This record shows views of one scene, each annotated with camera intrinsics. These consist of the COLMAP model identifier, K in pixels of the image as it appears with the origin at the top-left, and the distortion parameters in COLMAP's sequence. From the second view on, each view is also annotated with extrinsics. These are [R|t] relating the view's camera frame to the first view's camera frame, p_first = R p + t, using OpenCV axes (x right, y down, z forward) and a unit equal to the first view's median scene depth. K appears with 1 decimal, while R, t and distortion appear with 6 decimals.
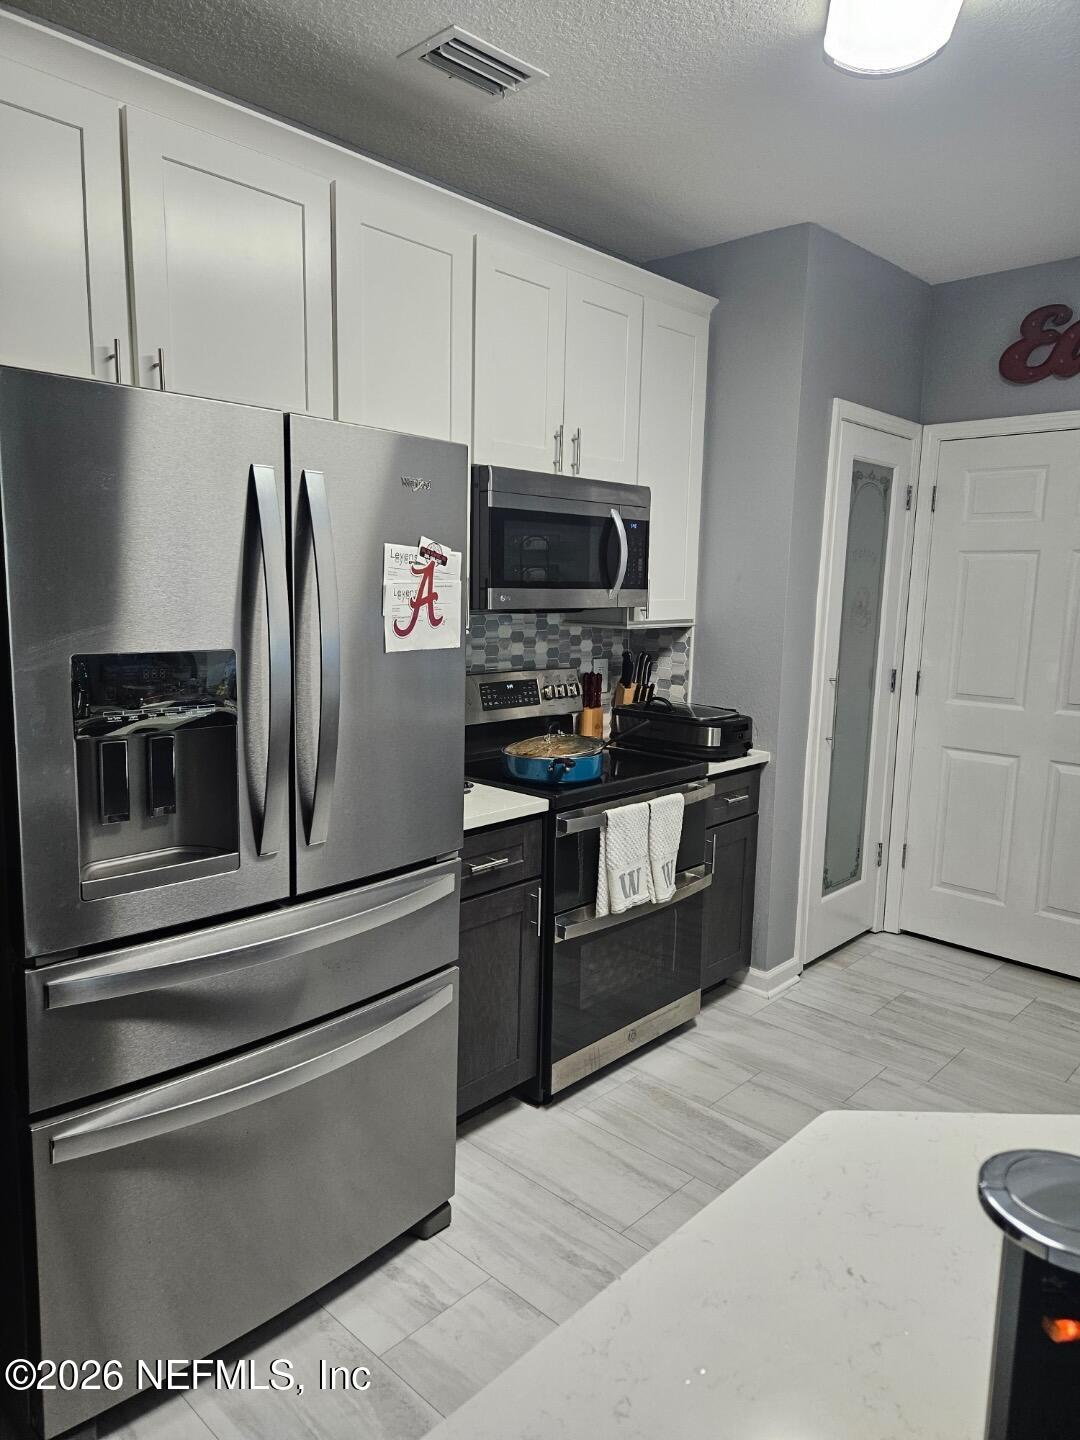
lens RADIAL K [[967.9, 0, 537.8], [0, 967.9, 716.3], [0, 0, 1]] dist [0.049567, -0.031662]
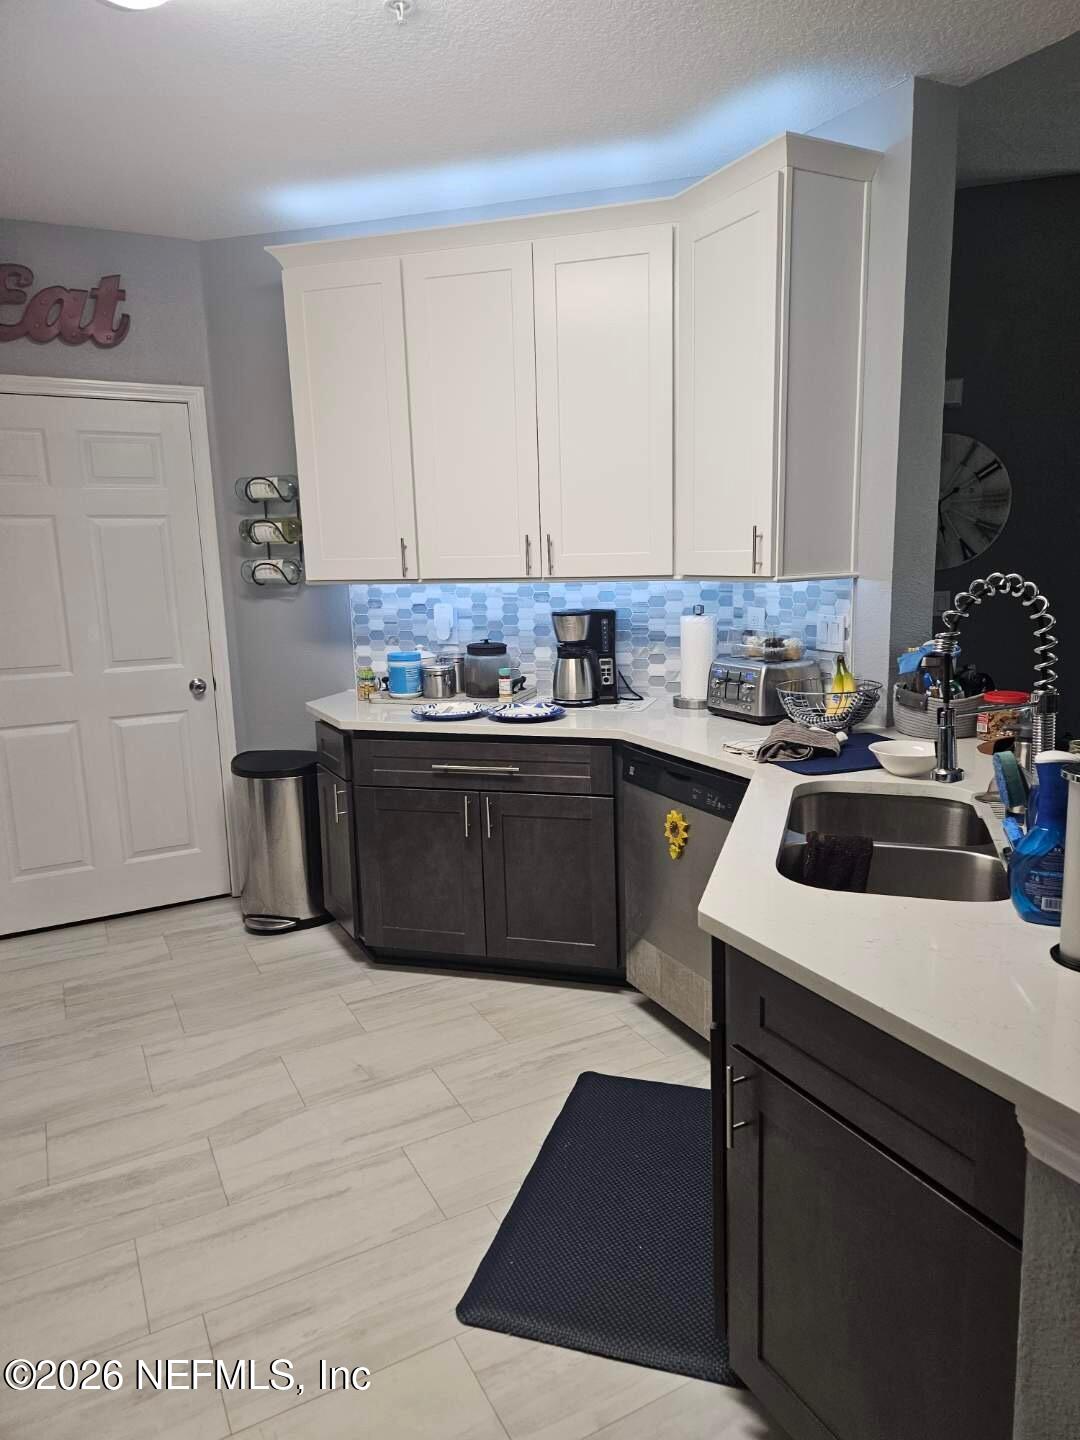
lens RADIAL K [[967.9, 0, 544.5], [0, 967.9, 720.9], [0, 0, 1]] dist [0.049567, -0.031662]
pose [[0.312447, -0.198456, 0.928974, -0.334873], [0.165936, 0.974300, 0.152329, -0.037059], [-0.935330, 0.106556, 0.337348, 0.236840]]
